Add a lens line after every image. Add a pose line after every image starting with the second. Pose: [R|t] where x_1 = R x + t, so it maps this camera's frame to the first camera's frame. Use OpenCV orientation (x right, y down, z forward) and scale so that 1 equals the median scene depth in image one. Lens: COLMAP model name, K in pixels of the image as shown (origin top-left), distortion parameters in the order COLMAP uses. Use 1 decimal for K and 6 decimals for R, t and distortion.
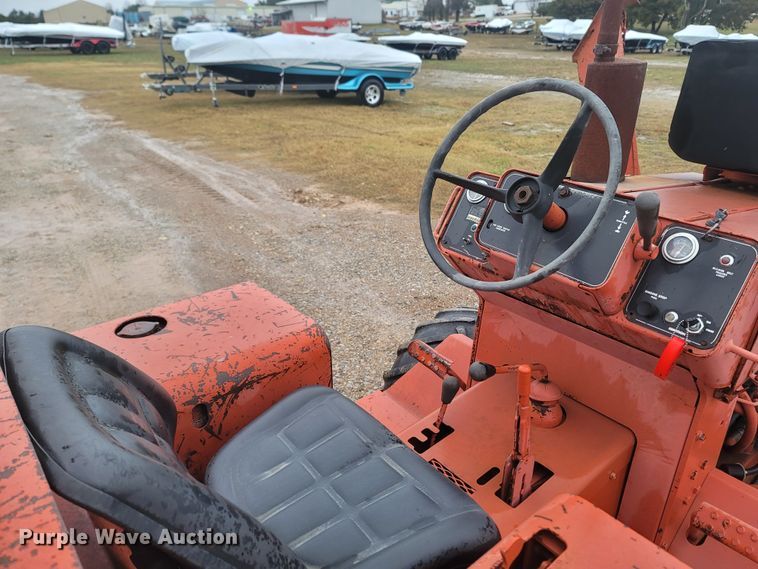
lens RADIAL K [[563.0, 0, 377.8], [0, 563.0, 280.7], [0, 0, 1]] dist [0.060158, -0.035239]
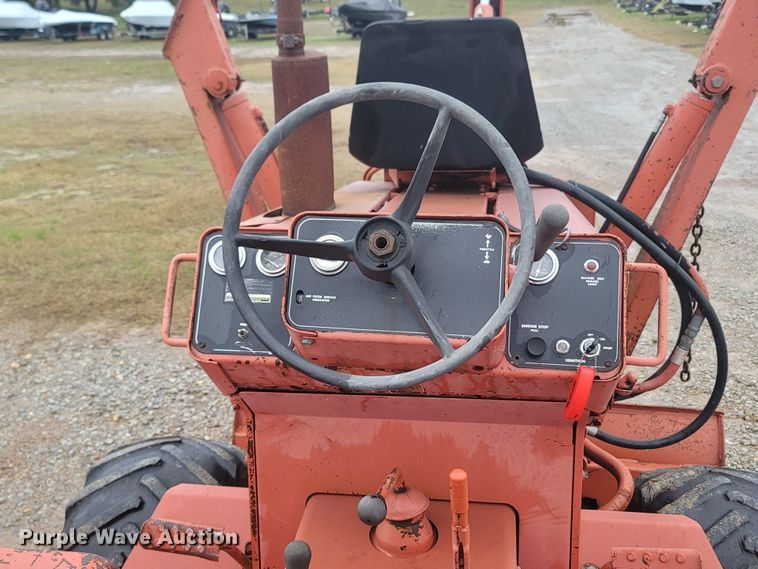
lens RADIAL K [[836.1, 0, 372.3], [0, 836.1, 290.8], [0, 0, 1]] dist [0.043406, 0.000000]
pose [[0.745061, -0.247850, 0.619237, -0.337628], [0.303864, 0.952587, 0.015667, -0.092802], [-0.593760, 0.176491, 0.785048, 0.158813]]
